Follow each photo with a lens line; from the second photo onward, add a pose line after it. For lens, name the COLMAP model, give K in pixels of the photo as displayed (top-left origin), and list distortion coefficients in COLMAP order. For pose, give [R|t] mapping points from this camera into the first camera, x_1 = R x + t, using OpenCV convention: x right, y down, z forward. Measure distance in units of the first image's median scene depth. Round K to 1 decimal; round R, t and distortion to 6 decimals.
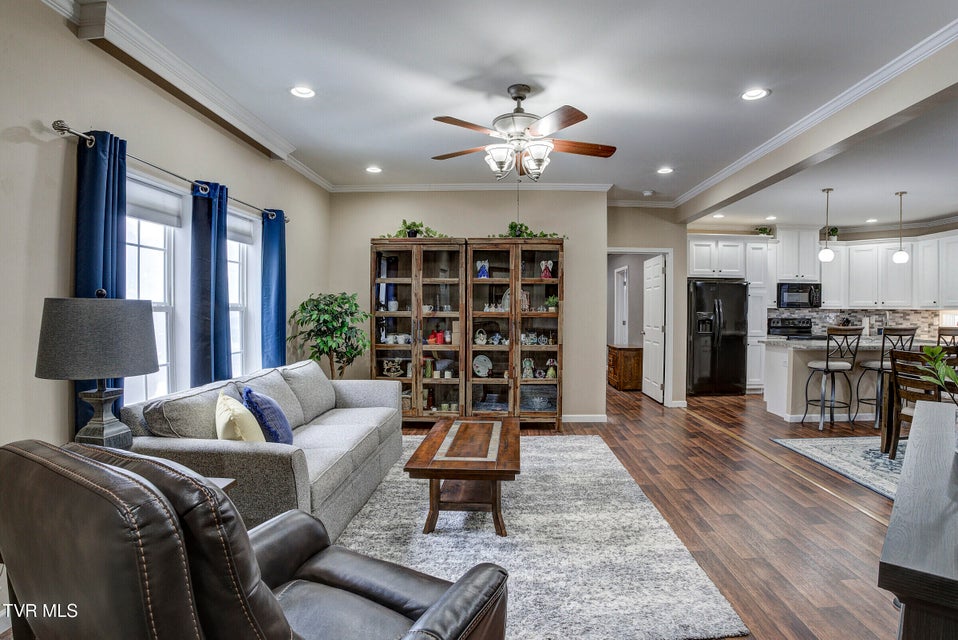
lens RADIAL K [[470.0, 0, 483.7], [0, 470.0, 315.5], [0, 0, 1]] dist [-0.100644, 0.024542]
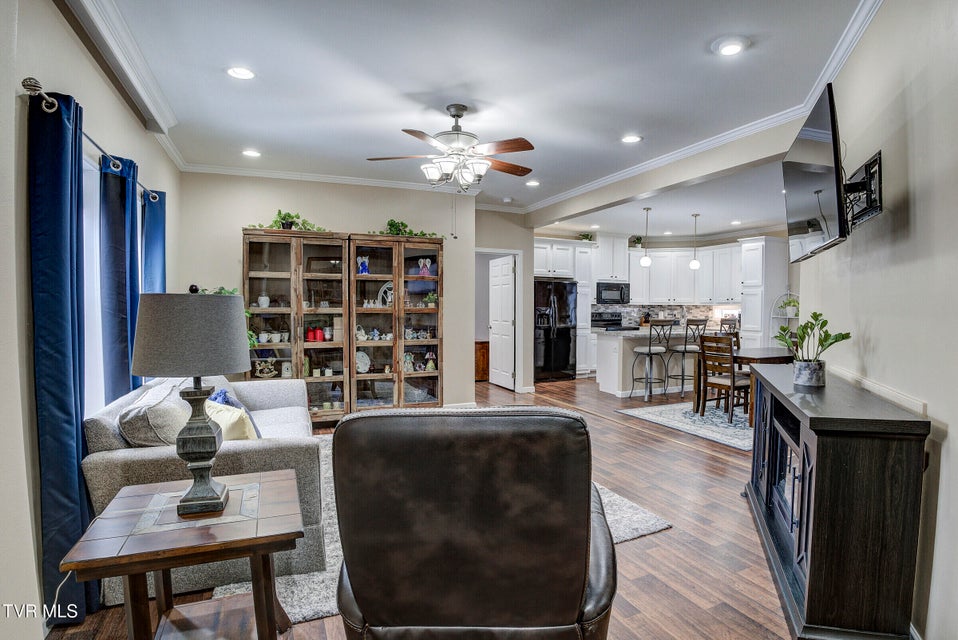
lens RADIAL K [[505.5, 0, 479.0], [0, 505.5, 320.0], [0, 0, 1]] dist [-0.066038, 0.000154]
pose [[0.910396, -0.012372, 0.413552, -0.224215], [0.005584, 0.999829, 0.017619, 0.000420], [-0.413700, -0.013731, 0.910310, -0.078876]]
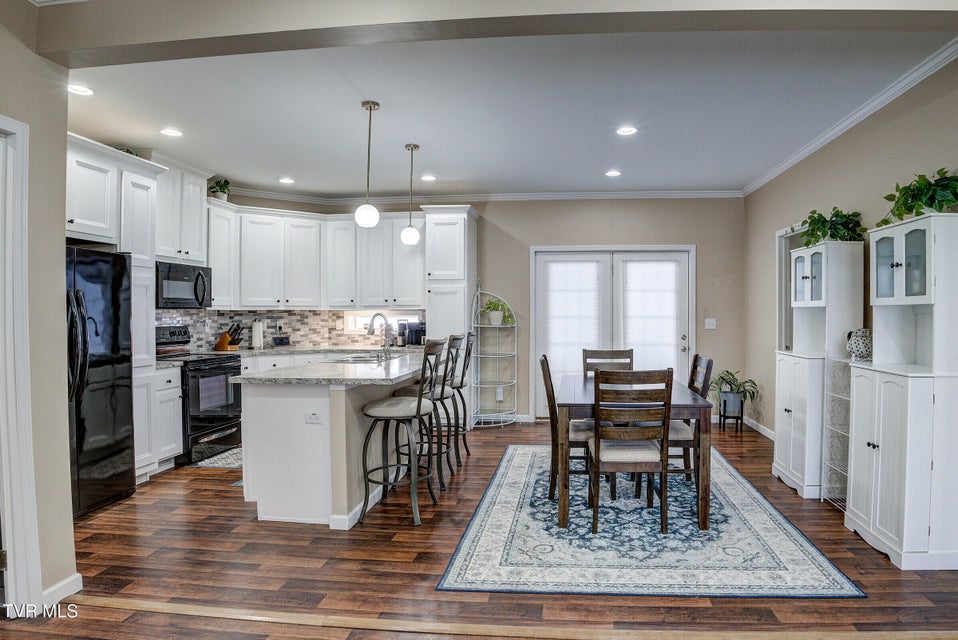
lens RADIAL K [[539.7, 0, 479.0], [0, 539.7, 320.0], [0, 0, 1]] dist [-0.072672, 0.000073]
pose [[0.050157, -0.020825, 0.998524, 0.080289], [0.016798, 0.999659, 0.020005, -0.012751], [-0.998600, 0.015770, 0.050490, 0.799281]]
